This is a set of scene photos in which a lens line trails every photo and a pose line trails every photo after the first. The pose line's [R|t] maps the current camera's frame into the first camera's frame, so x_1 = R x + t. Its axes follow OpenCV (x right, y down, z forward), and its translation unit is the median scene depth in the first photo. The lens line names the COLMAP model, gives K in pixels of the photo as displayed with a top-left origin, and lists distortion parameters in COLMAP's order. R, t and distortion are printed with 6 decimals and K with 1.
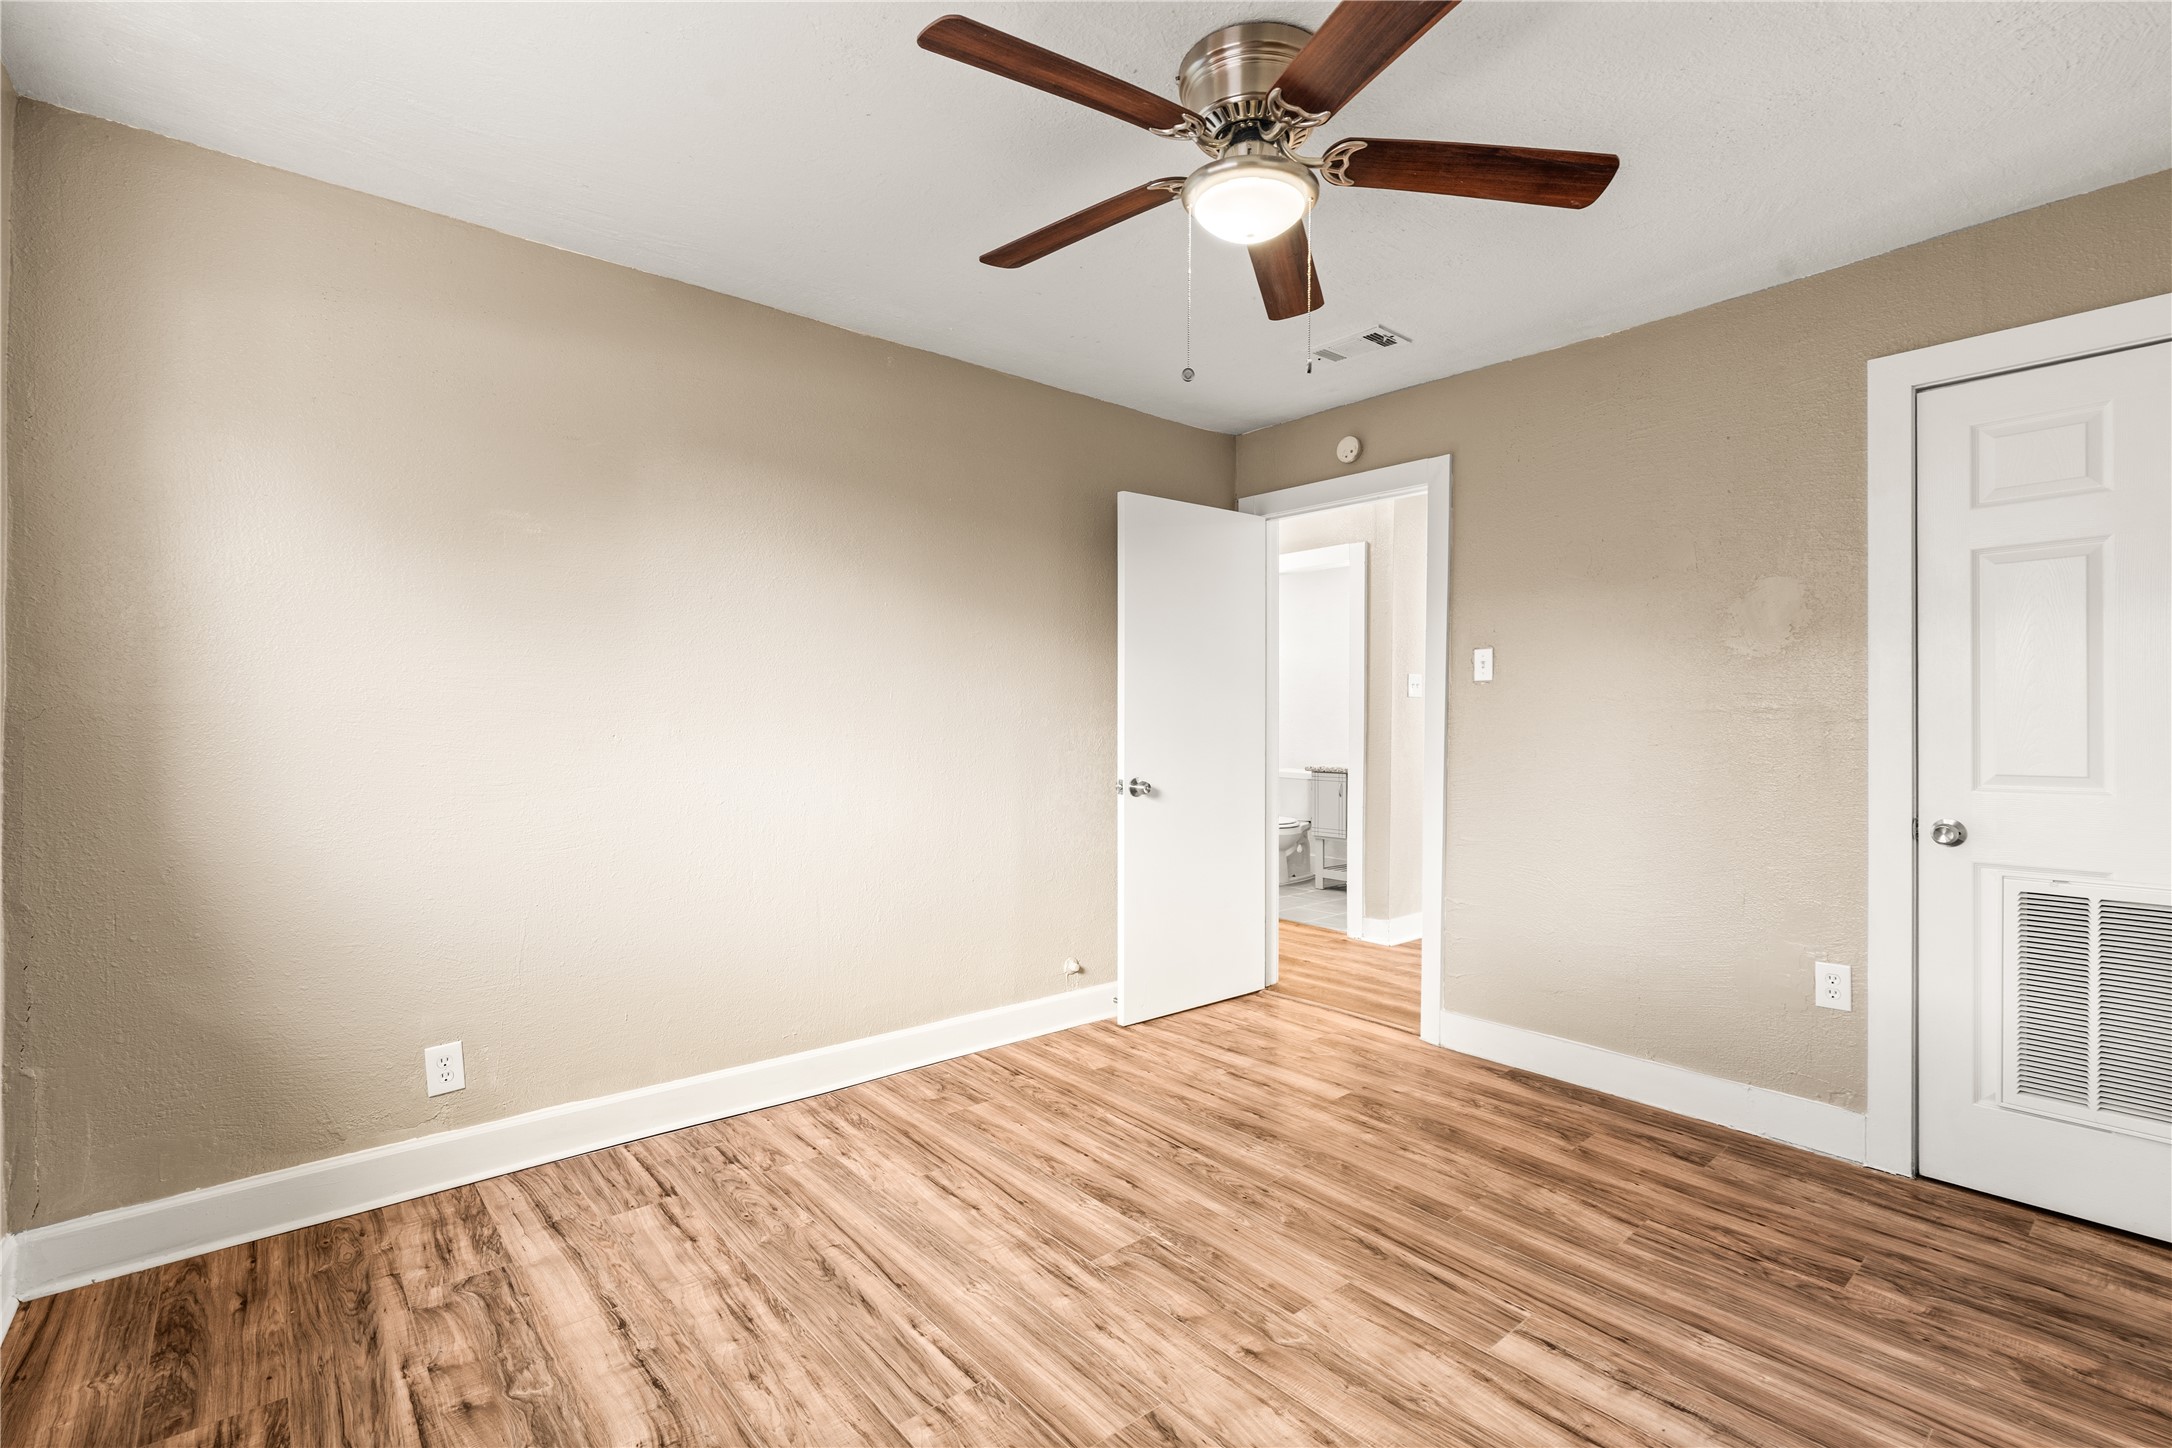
lens RADIAL K [[984.4, 0, 1086.0], [0, 984.4, 724.0], [0, 0, 1]] dist [-0.006760, 0.000541]
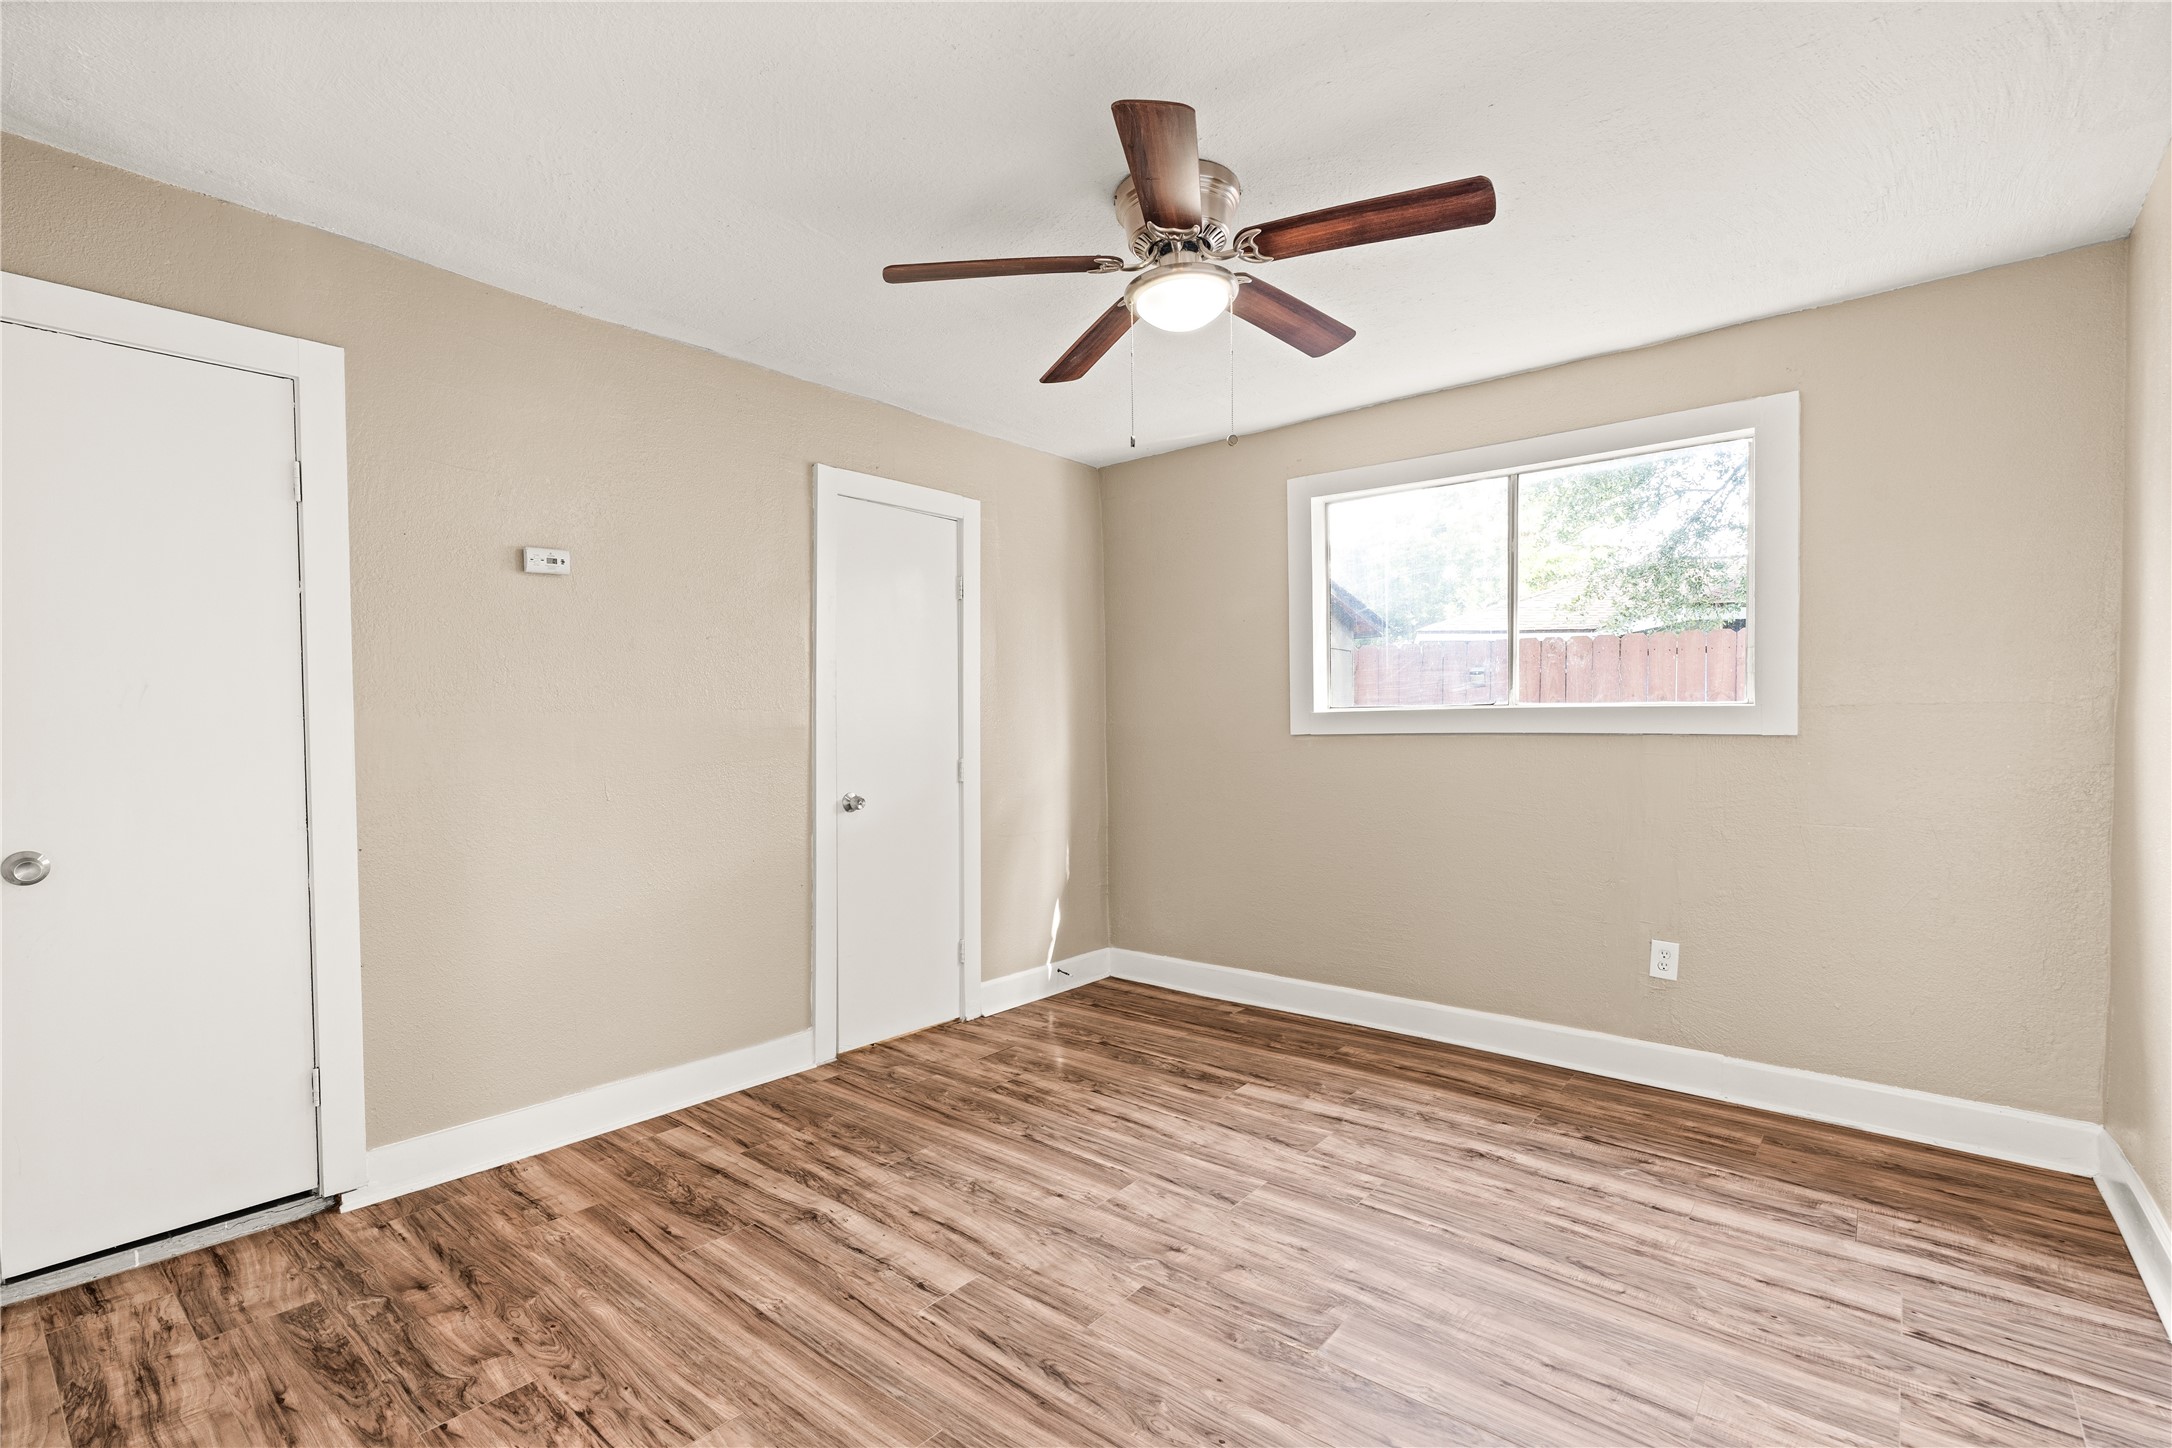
lens RADIAL K [[984.4, 0, 1086.0], [0, 984.4, 724.0], [0, 0, 1]] dist [-0.006760, 0.000541]
pose [[-0.984280, 0.000141, -0.176617, 0.448978], [-0.001050, 0.999977, 0.006651, -0.020705], [0.176614, 0.006732, -0.984257, 1.980713]]
